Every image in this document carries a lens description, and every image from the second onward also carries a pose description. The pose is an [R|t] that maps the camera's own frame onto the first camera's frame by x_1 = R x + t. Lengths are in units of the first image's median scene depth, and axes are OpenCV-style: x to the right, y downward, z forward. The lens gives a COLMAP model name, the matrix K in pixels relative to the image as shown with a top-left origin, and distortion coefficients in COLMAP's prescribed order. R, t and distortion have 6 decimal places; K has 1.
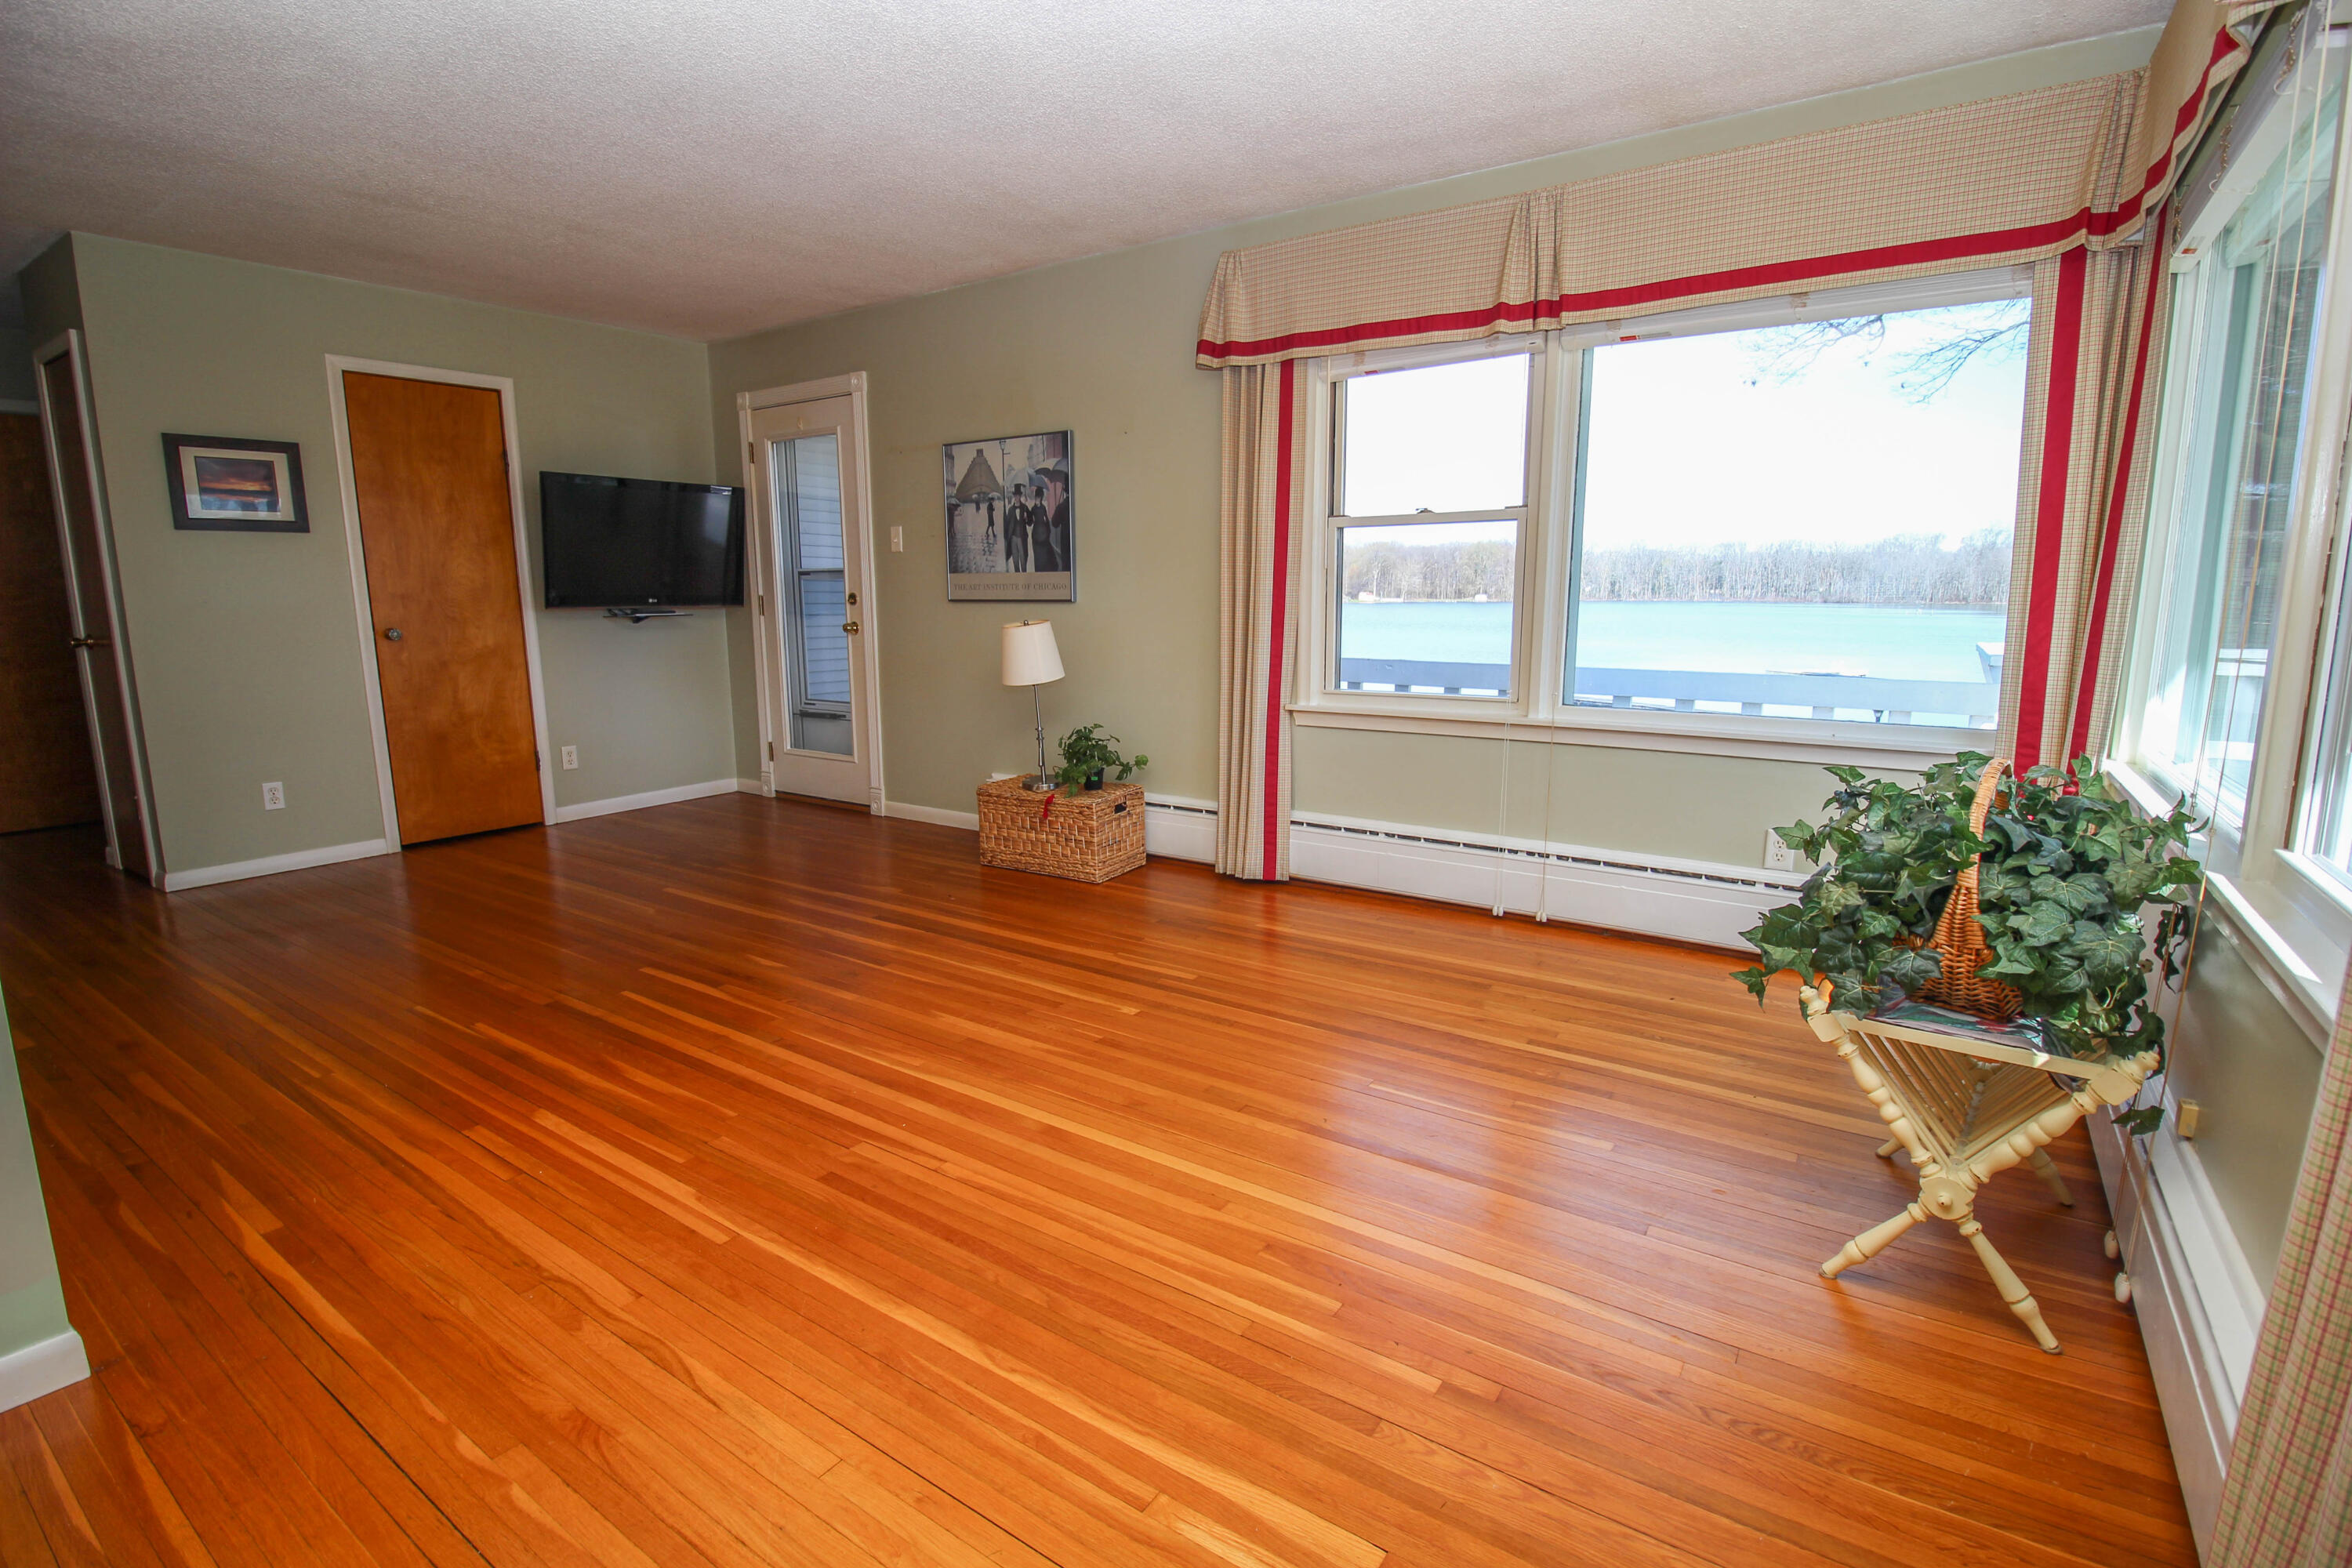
lens RADIAL K [[1078.5, 0, 1196.6], [0, 1078.5, 781.6], [0, 0, 1]] dist [-0.017386, -0.002472]
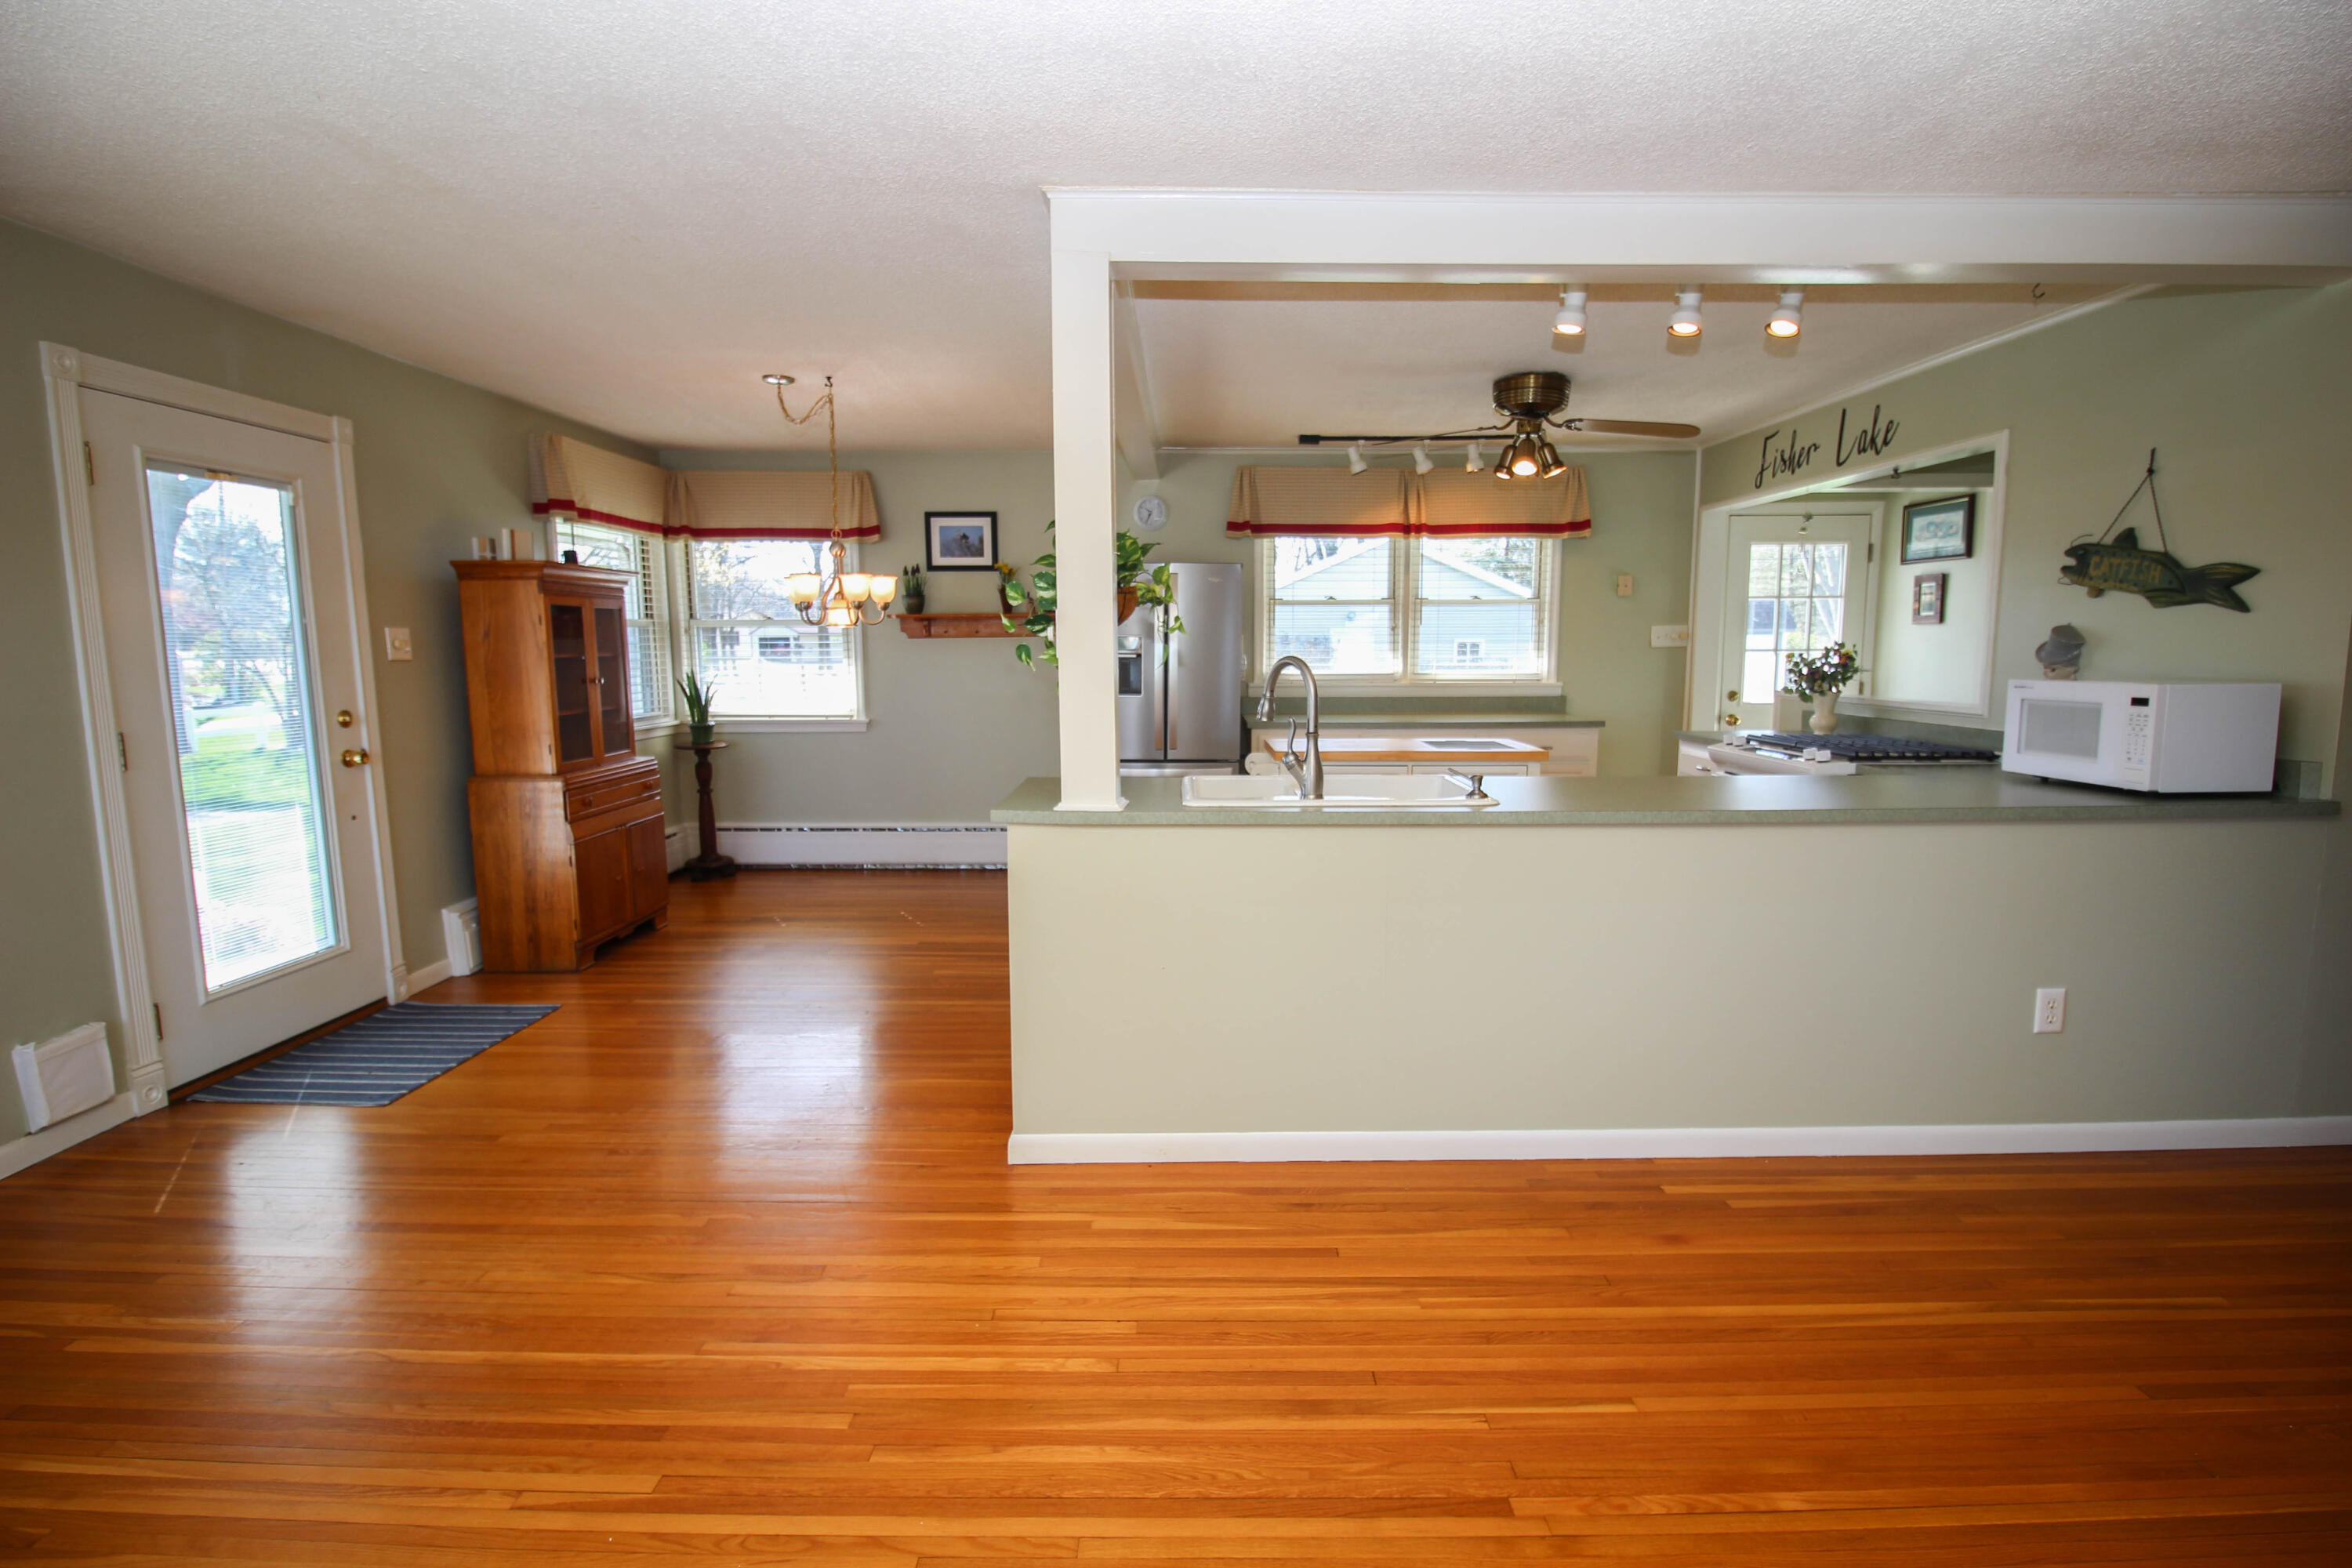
lens RADIAL K [[1078.5, 0, 1179.8], [0, 1078.5, 768.1], [0, 0, 1]] dist [-0.017386, -0.002472]
pose [[-0.839639, 0.065885, -0.539134, -0.123437], [-0.087792, 0.963100, 0.254422, -0.187106], [0.536003, 0.260954, -0.802872, 0.815861]]
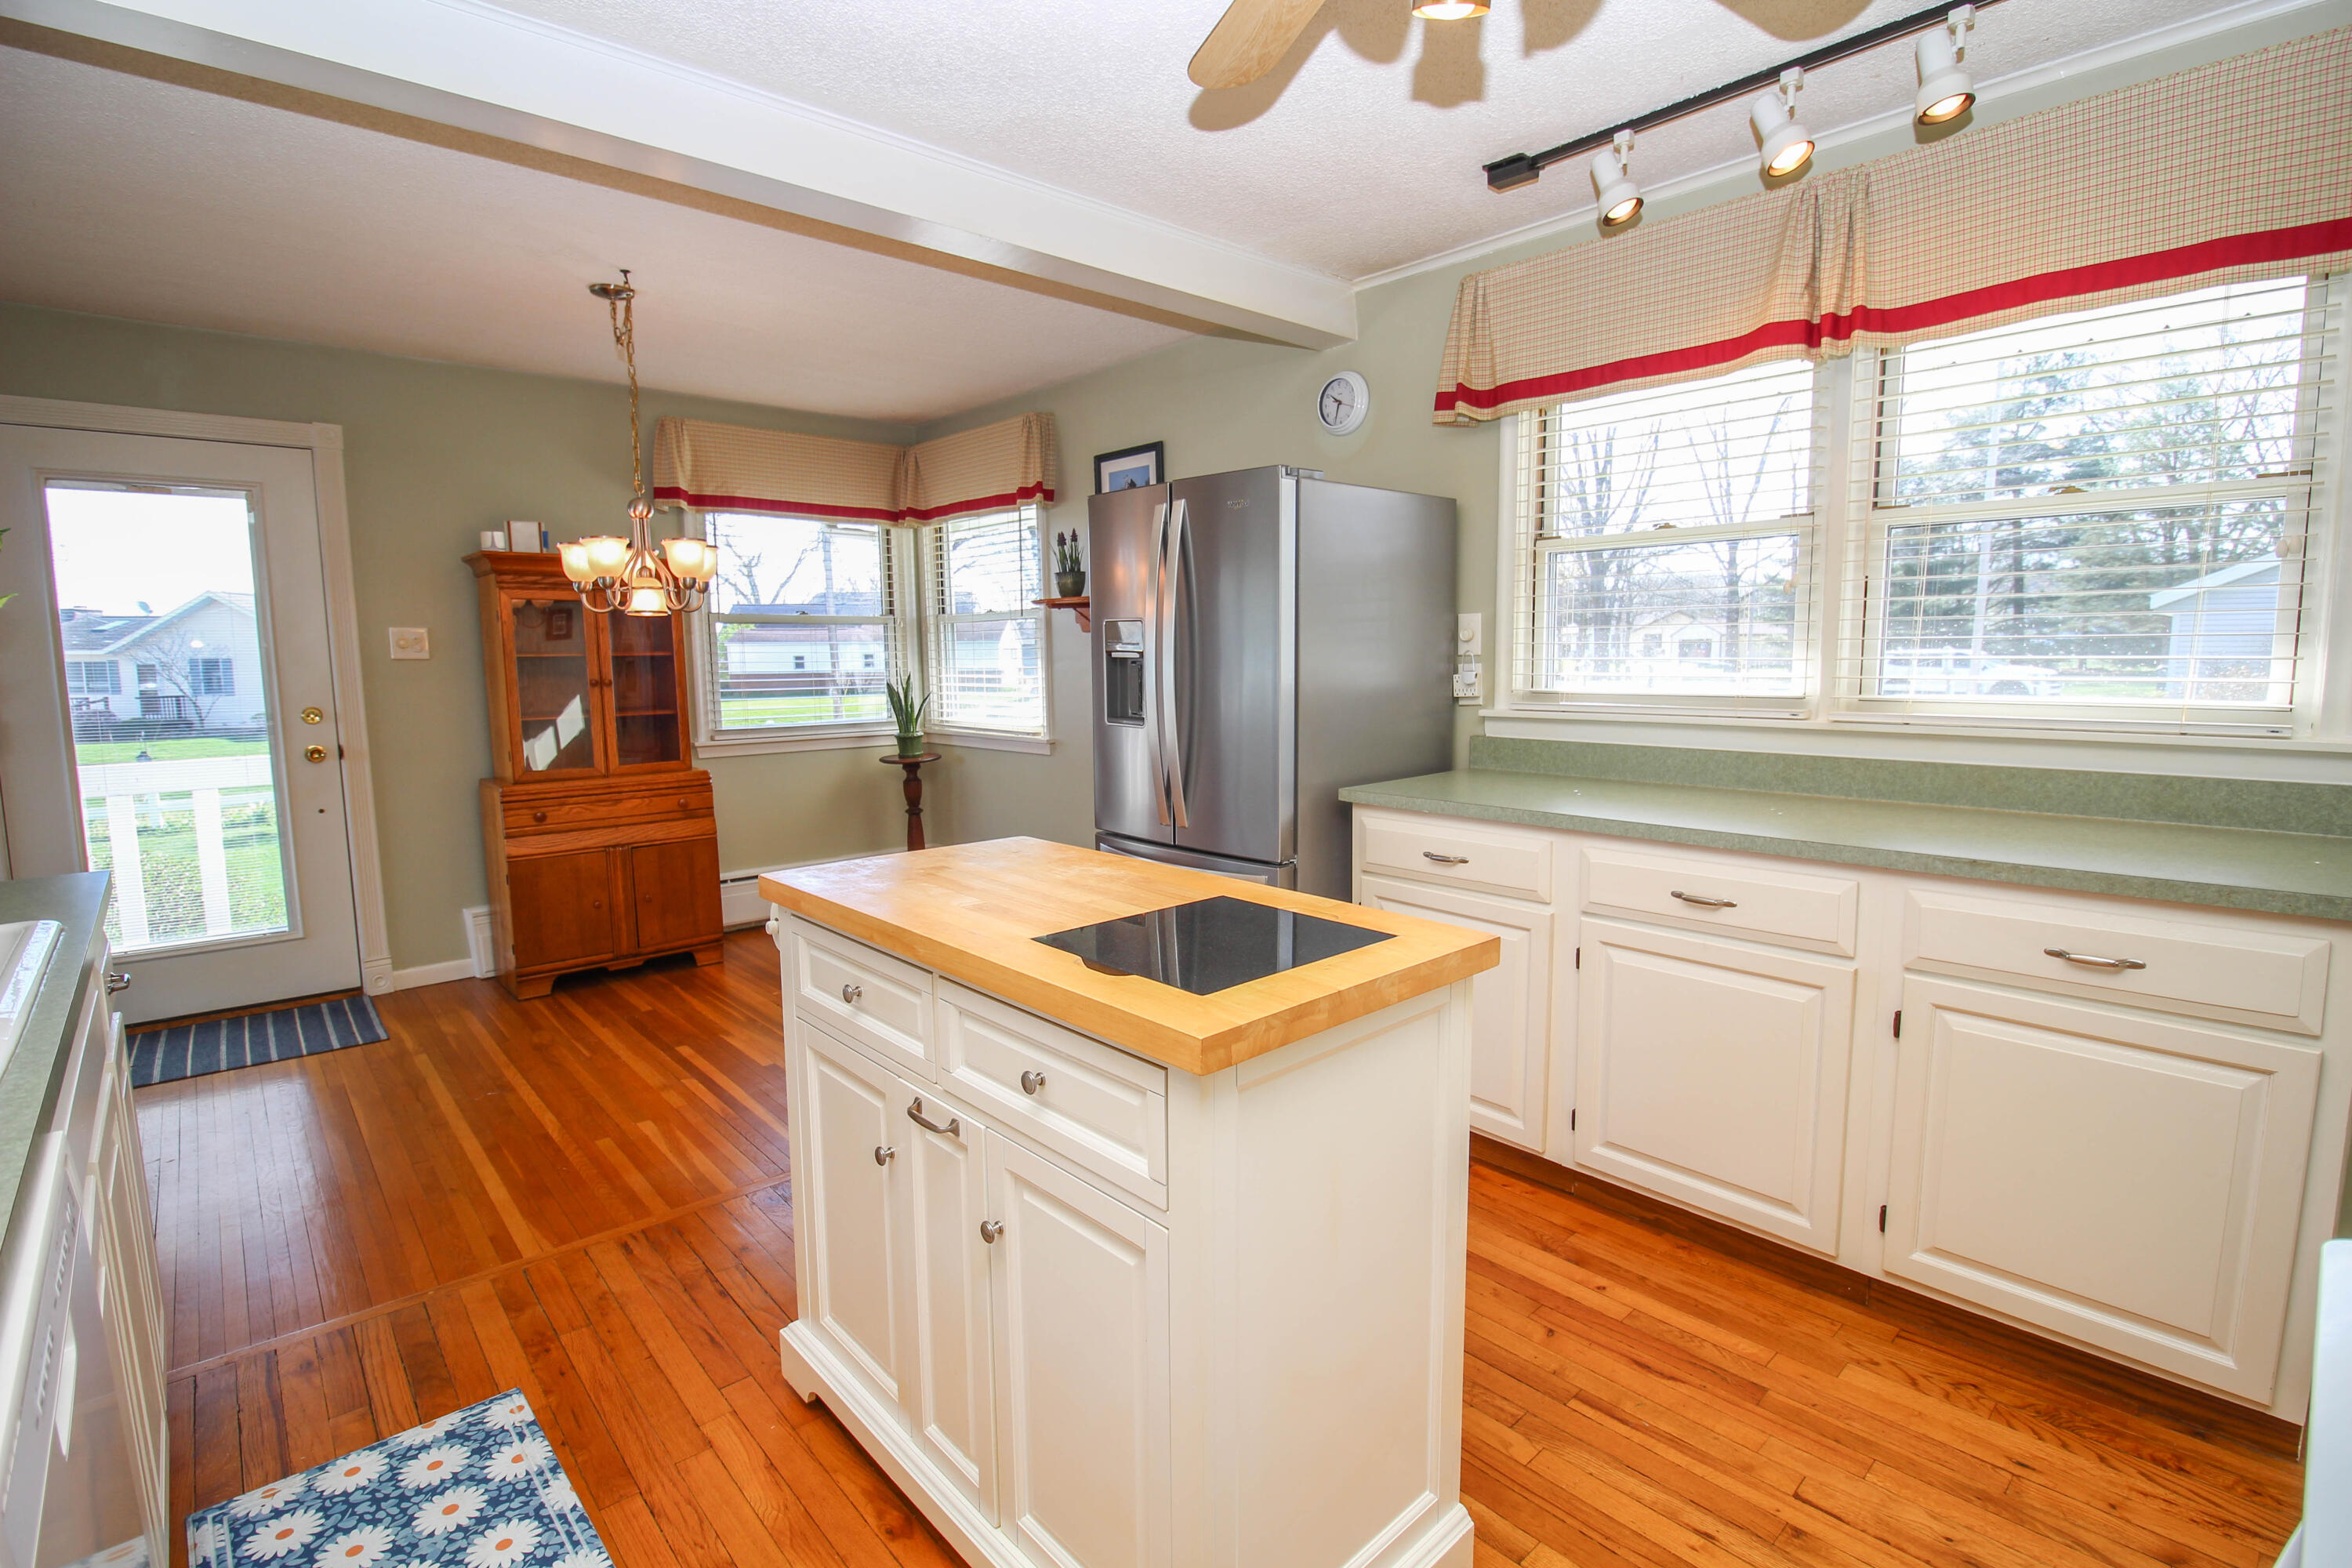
lens RADIAL K [[1078.5, 0, 1177.4], [0, 1078.5, 778.0], [0, 0, 1]] dist [-0.017386, -0.002472]
pose [[-0.970796, -0.018035, 0.239228, -0.927357], [0.050477, 0.959494, 0.277171, -0.109763], [-0.234537, 0.281151, -0.930562, 0.435652]]
